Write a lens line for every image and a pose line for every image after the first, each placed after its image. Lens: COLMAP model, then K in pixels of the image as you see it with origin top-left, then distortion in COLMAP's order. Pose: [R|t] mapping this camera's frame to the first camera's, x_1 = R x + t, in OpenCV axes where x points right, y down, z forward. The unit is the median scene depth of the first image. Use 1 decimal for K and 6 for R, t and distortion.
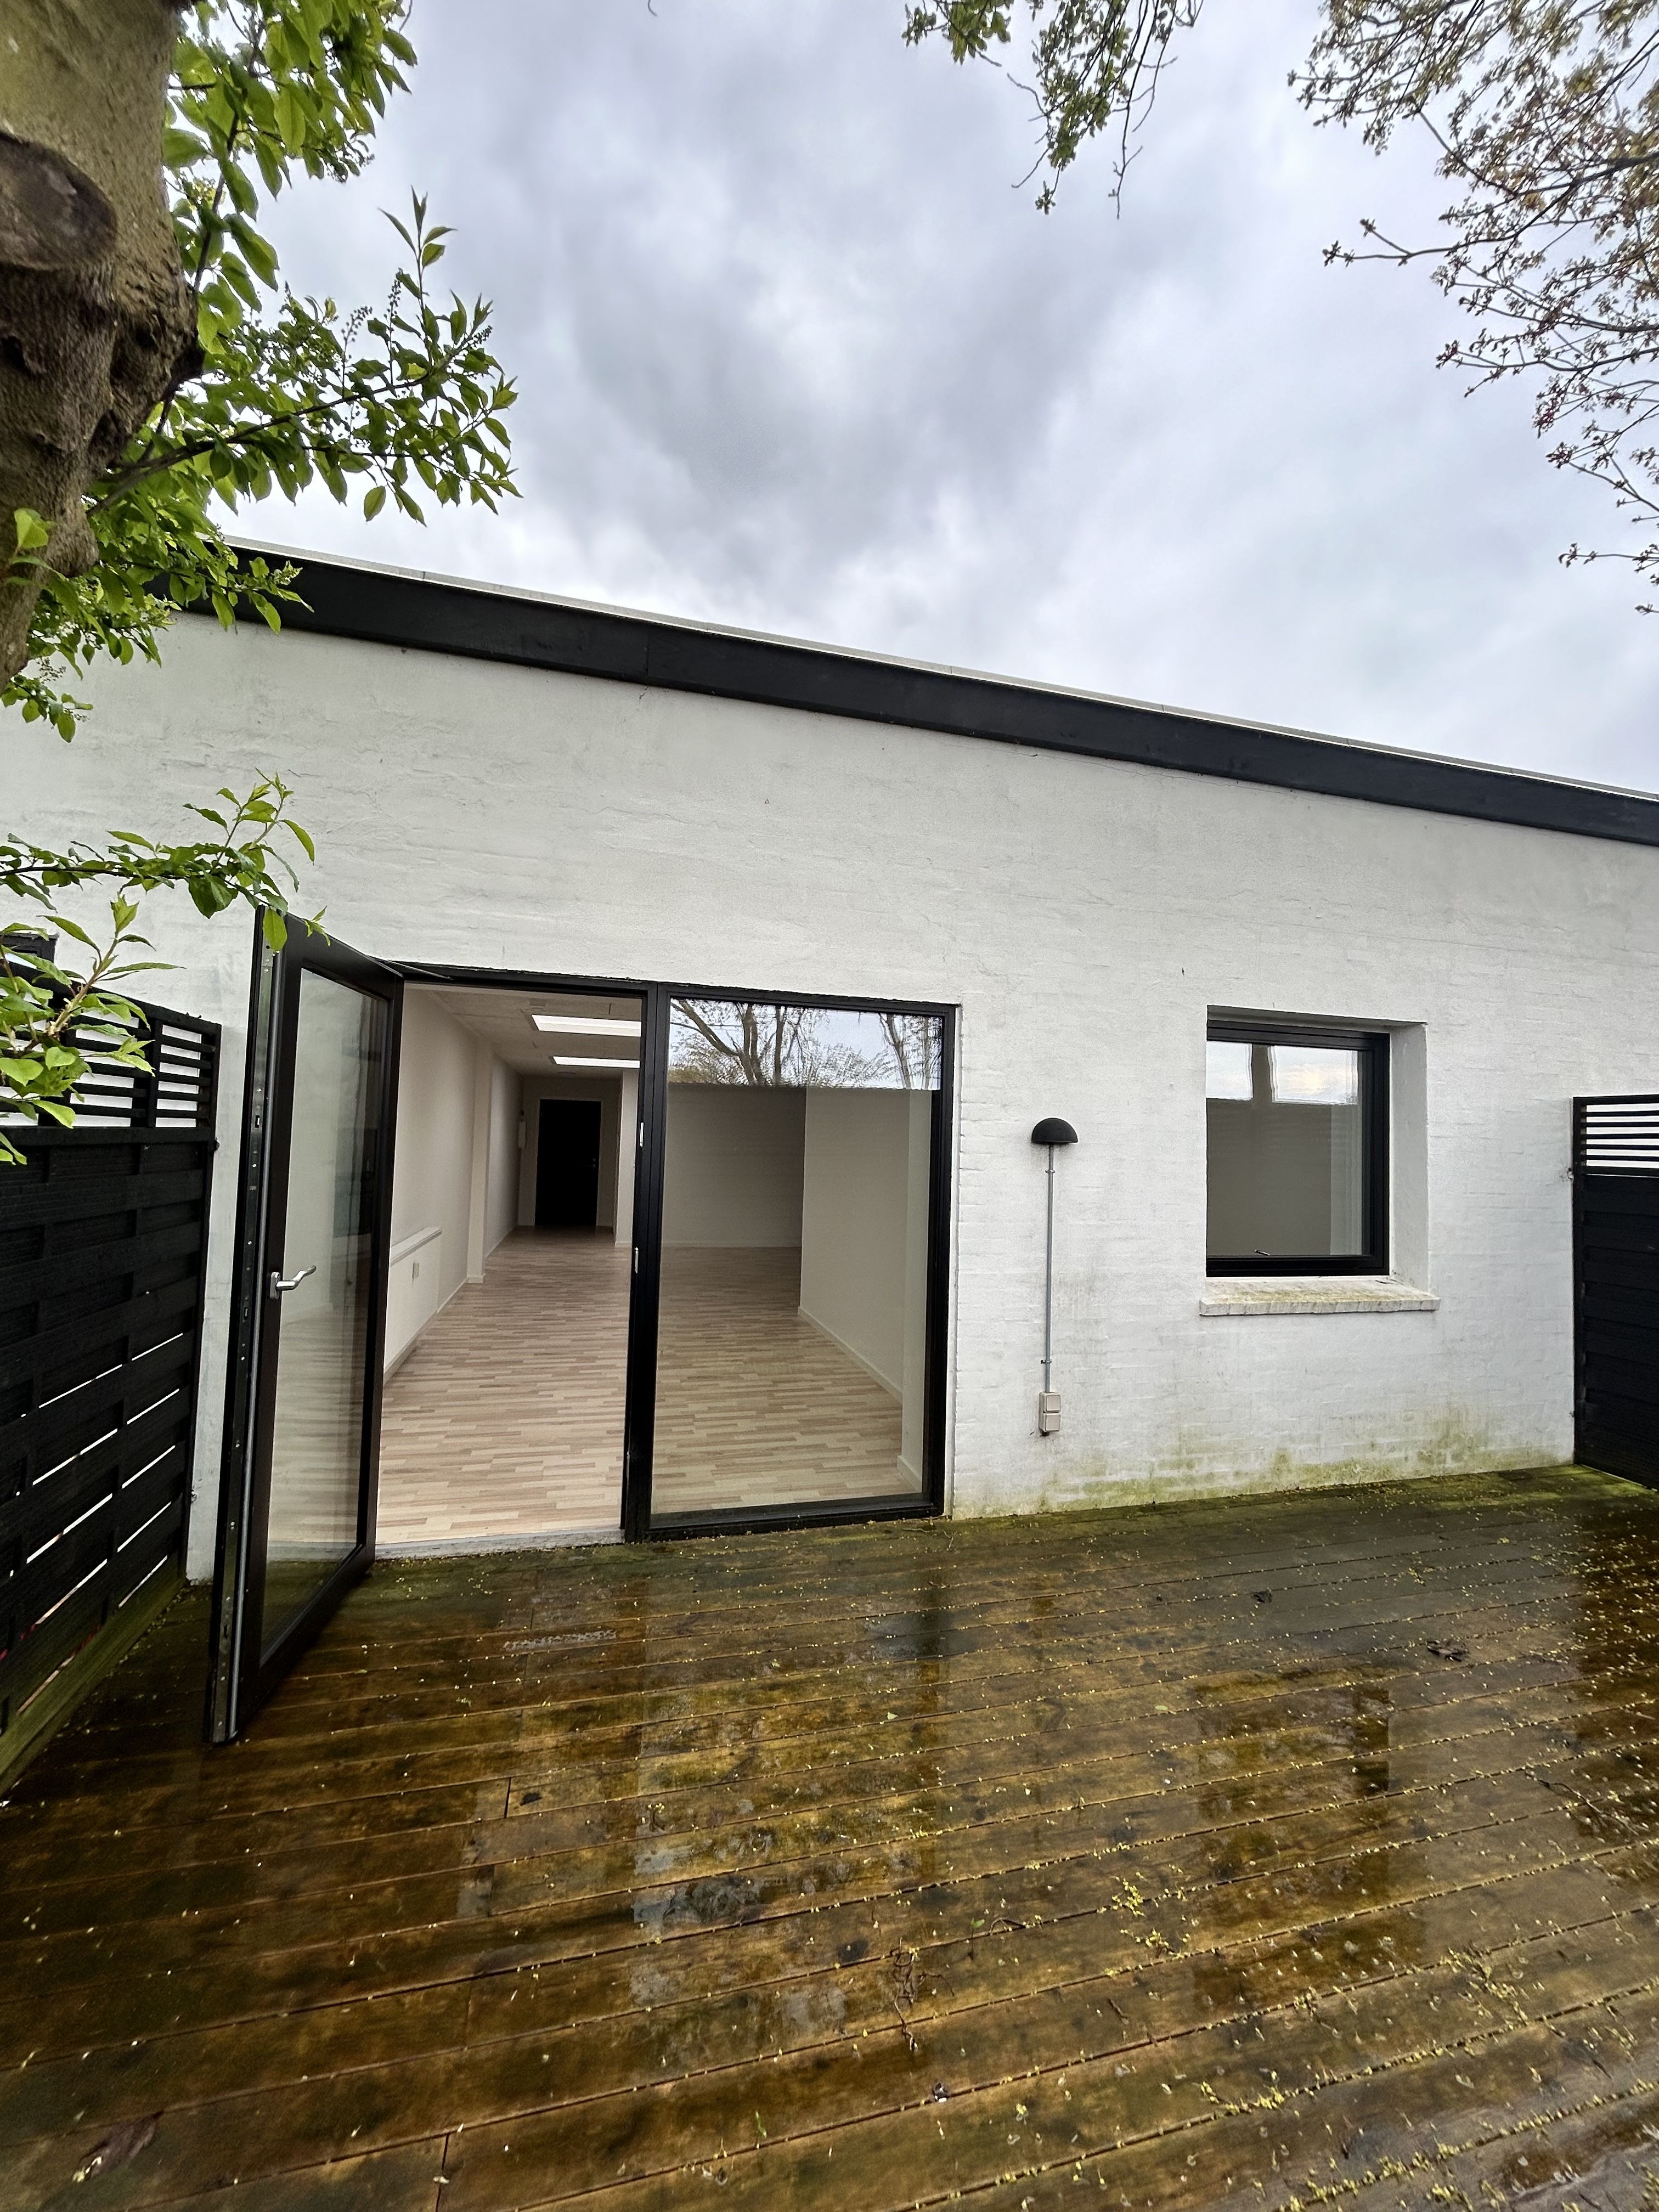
lens RADIAL K [[894.6, 0, 828.5], [0, 894.6, 1101.6], [0, 0, 1]] dist [0.003936, 0.000588]
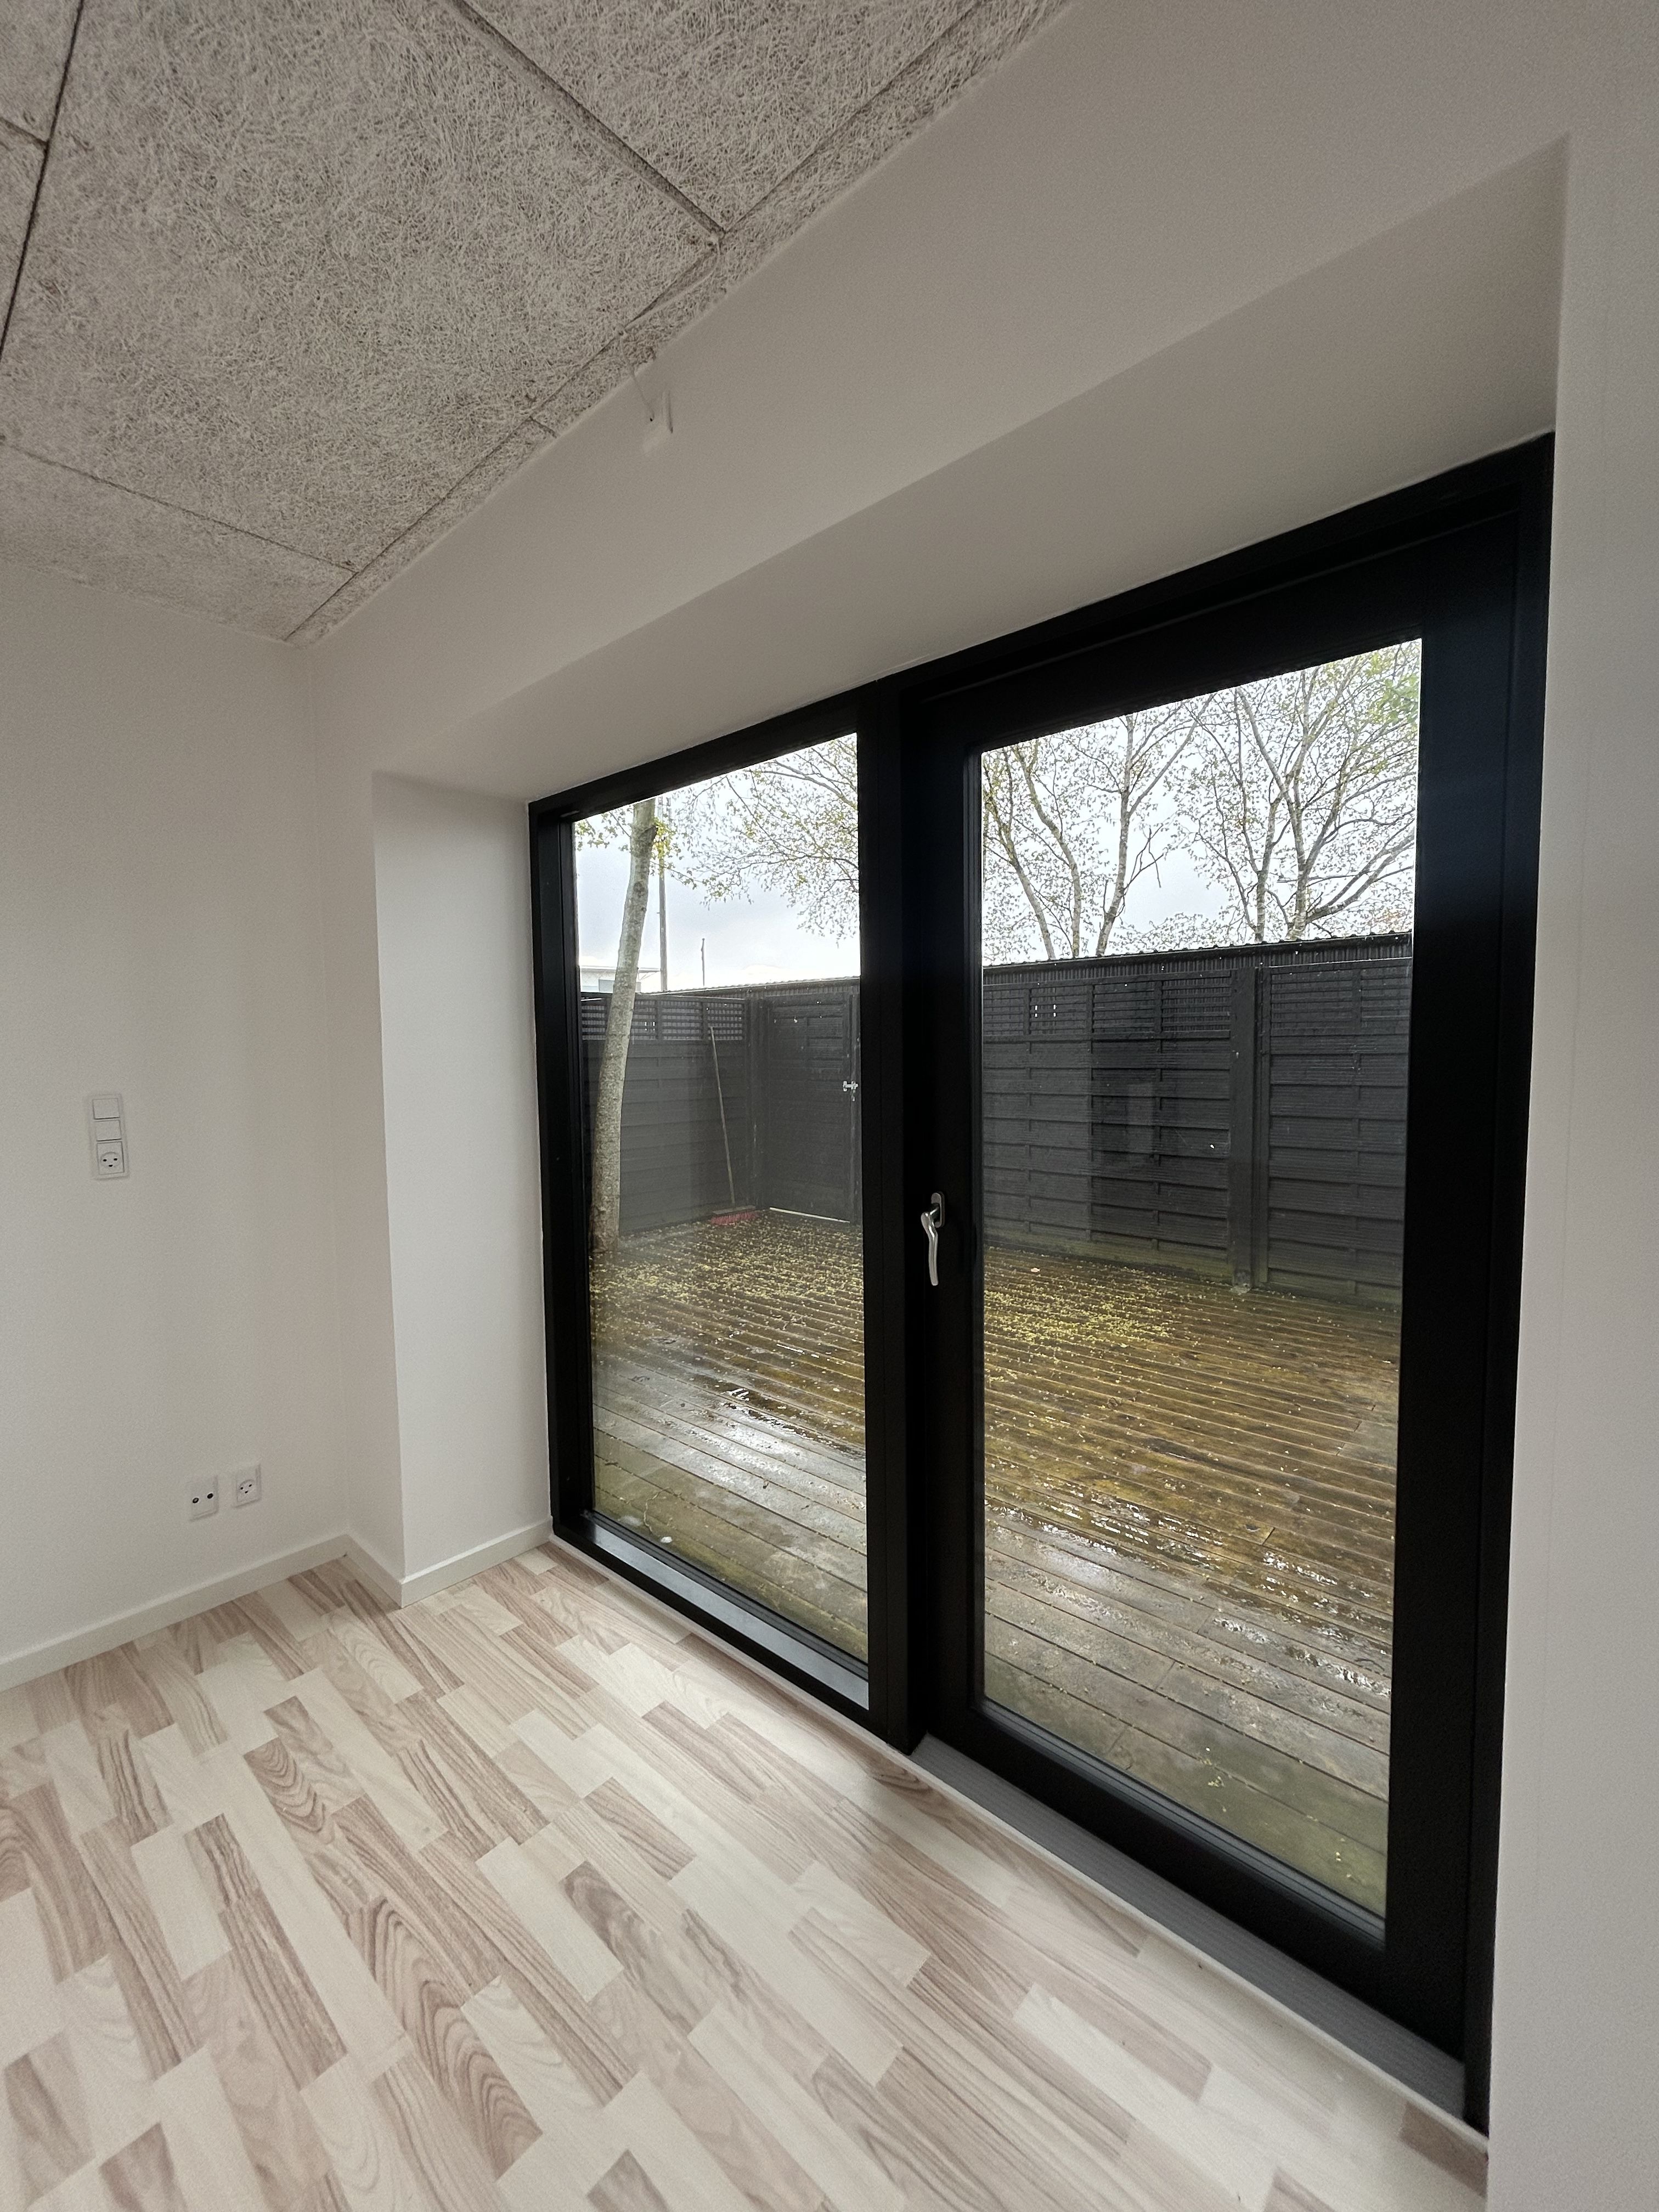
lens RADIAL K [[894.6, 0, 827.4], [0, 894.6, 1105.6], [0, 0, 1]] dist [0.003936, 0.000588]
pose [[-0.550801, -0.077971, 0.830987, -0.918091], [-0.047446, 0.996942, 0.062094, 0.104020], [-0.833287, -0.005225, -0.552816, 1.999563]]
